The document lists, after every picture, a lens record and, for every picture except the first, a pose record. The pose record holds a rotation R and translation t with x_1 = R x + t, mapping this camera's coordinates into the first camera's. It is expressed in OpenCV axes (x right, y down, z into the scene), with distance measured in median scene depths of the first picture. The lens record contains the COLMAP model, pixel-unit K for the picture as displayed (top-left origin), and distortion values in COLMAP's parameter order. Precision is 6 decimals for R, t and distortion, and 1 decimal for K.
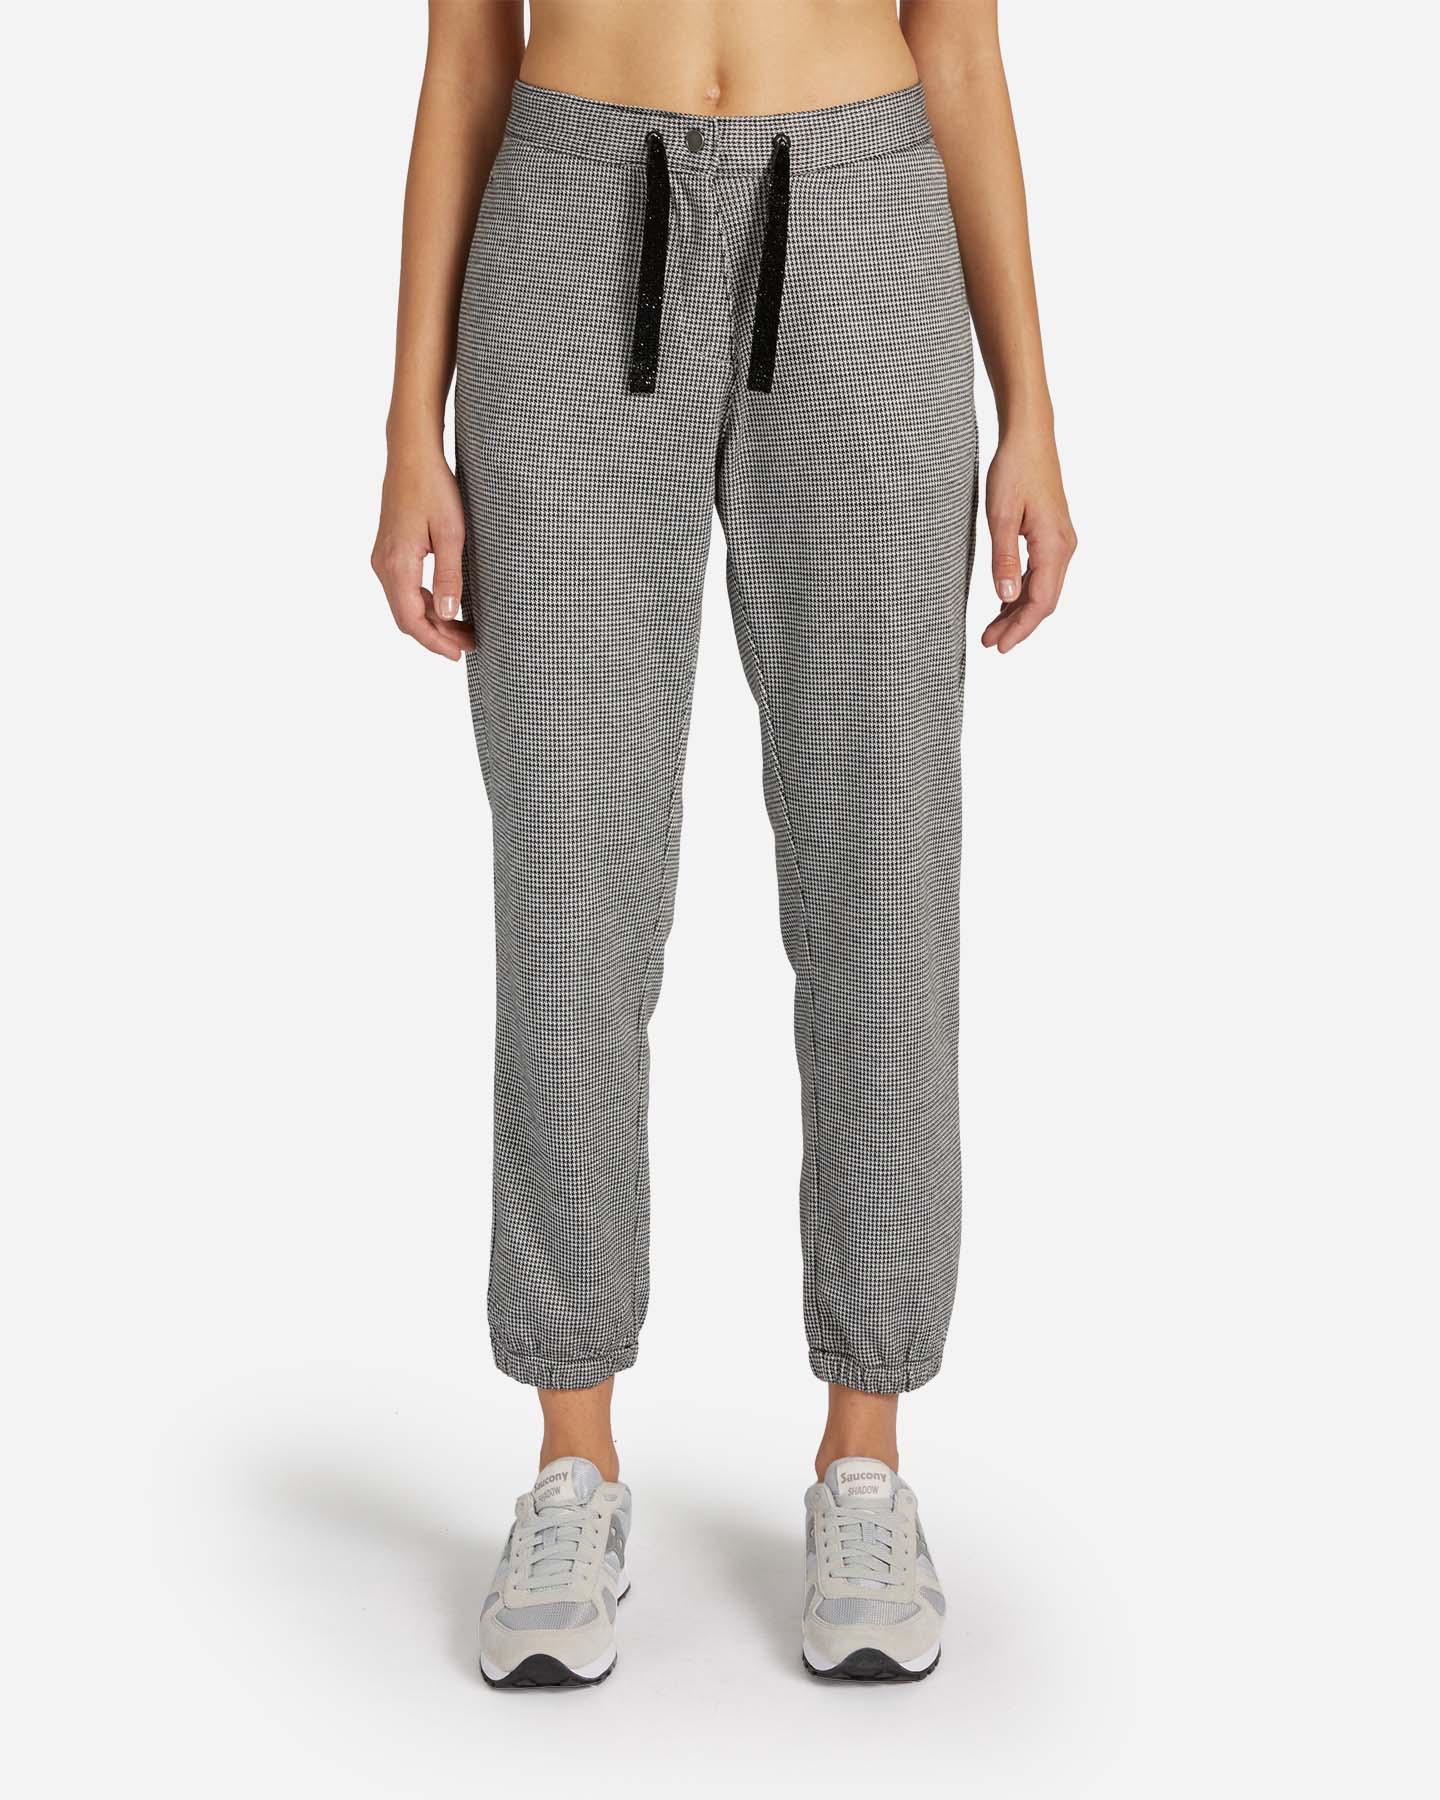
lens RADIAL K [[3640.5, 0, 719.5], [0, 3640.5, 895.4], [0, 0, 1]] dist [0.207417, 0.000000]
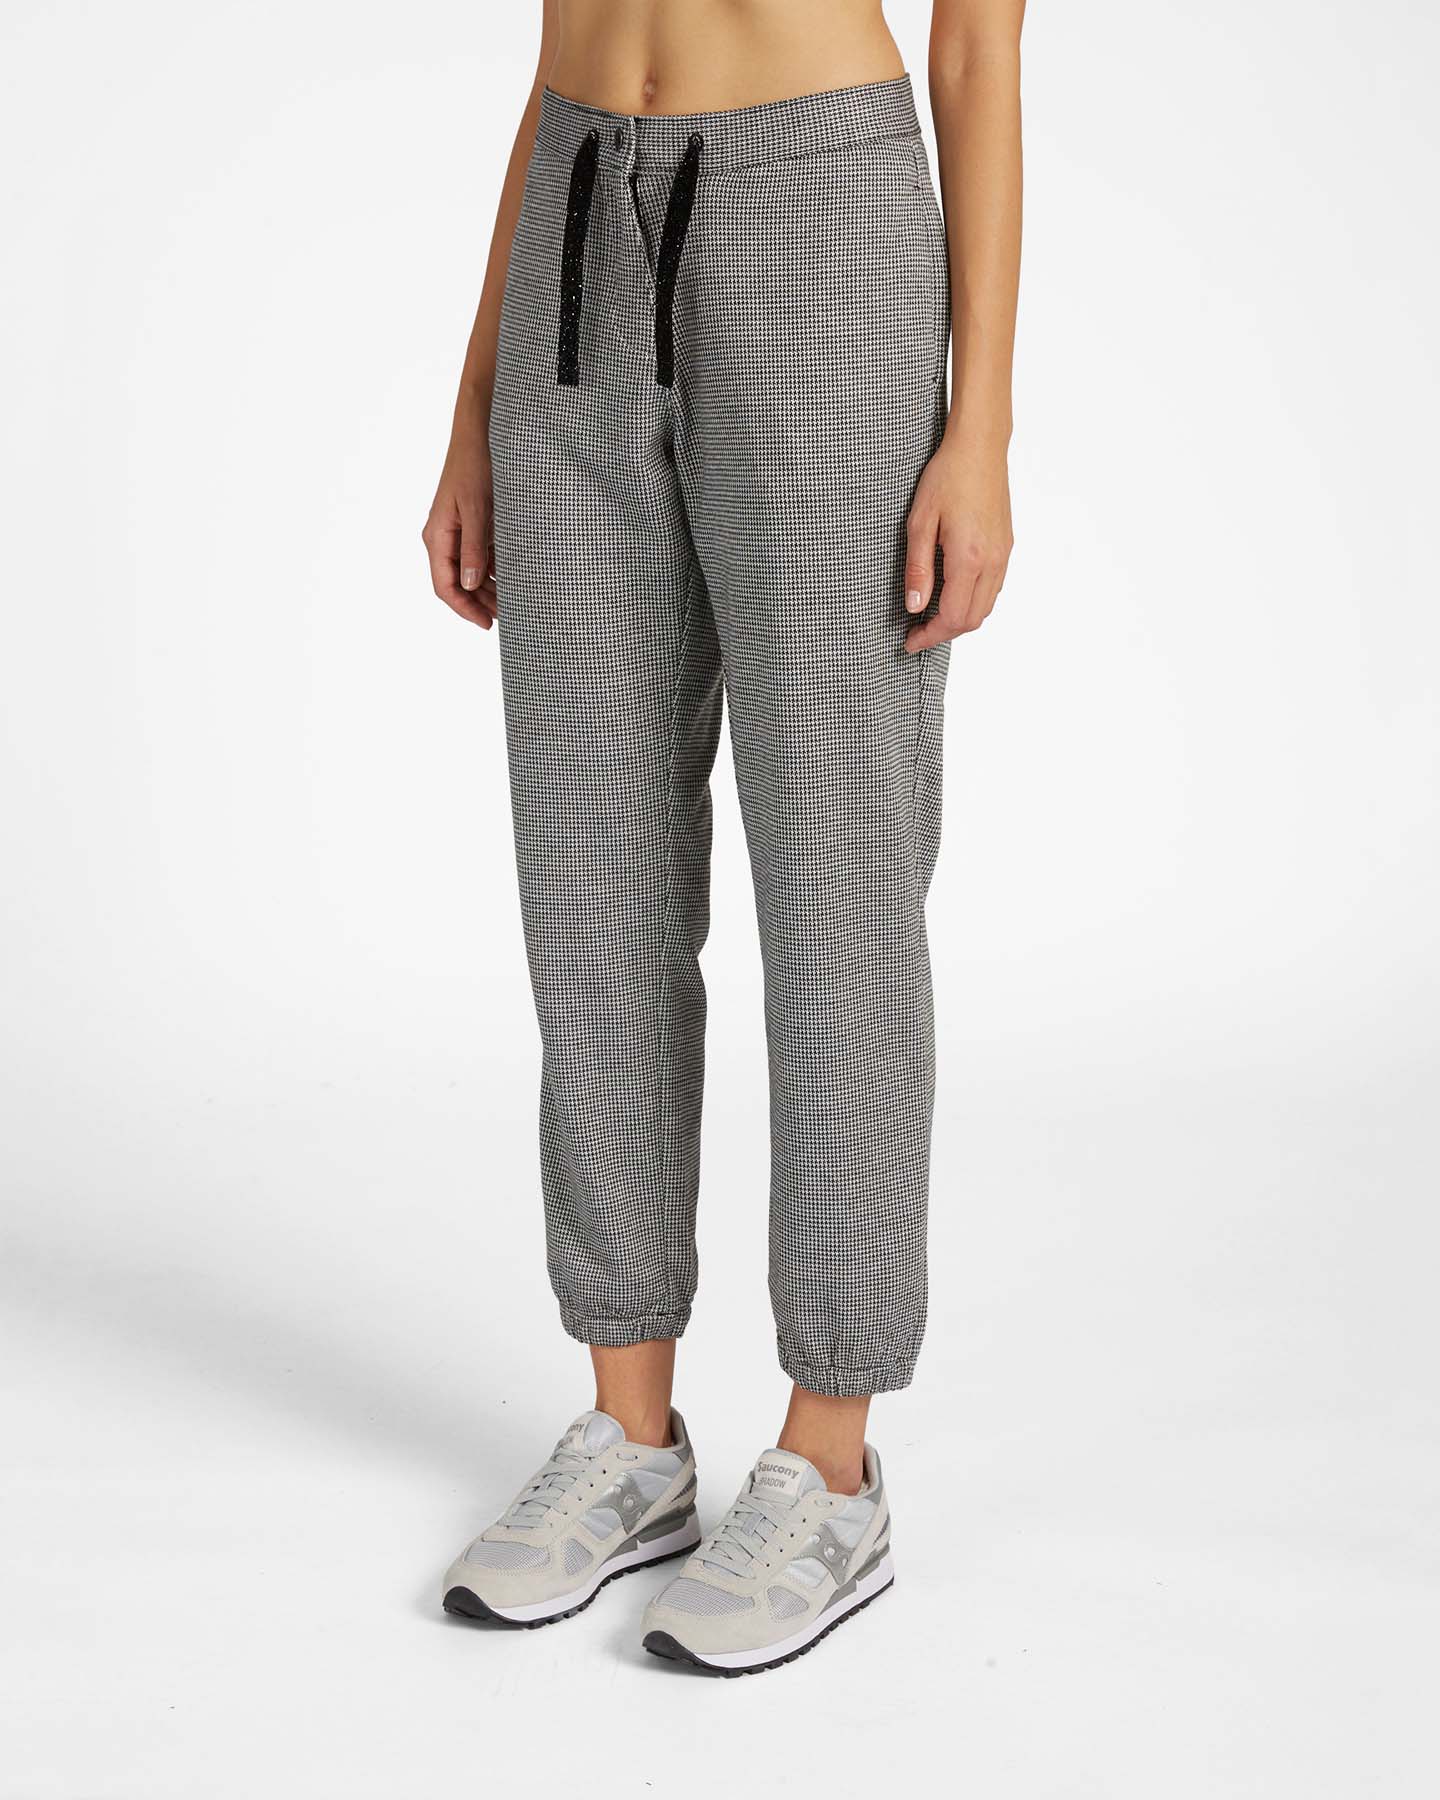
lens RADIAL K [[3640.5, 0, 719.6], [0, 3640.5, 889.1], [0, 0, 1]] dist [0.207417, 0.000000]
pose [[0.836818, 0.118268, -0.534555, 0.497935], [-0.113071, 0.992672, 0.042618, -0.037127], [0.535678, 0.024779, 0.844058, 0.128599]]
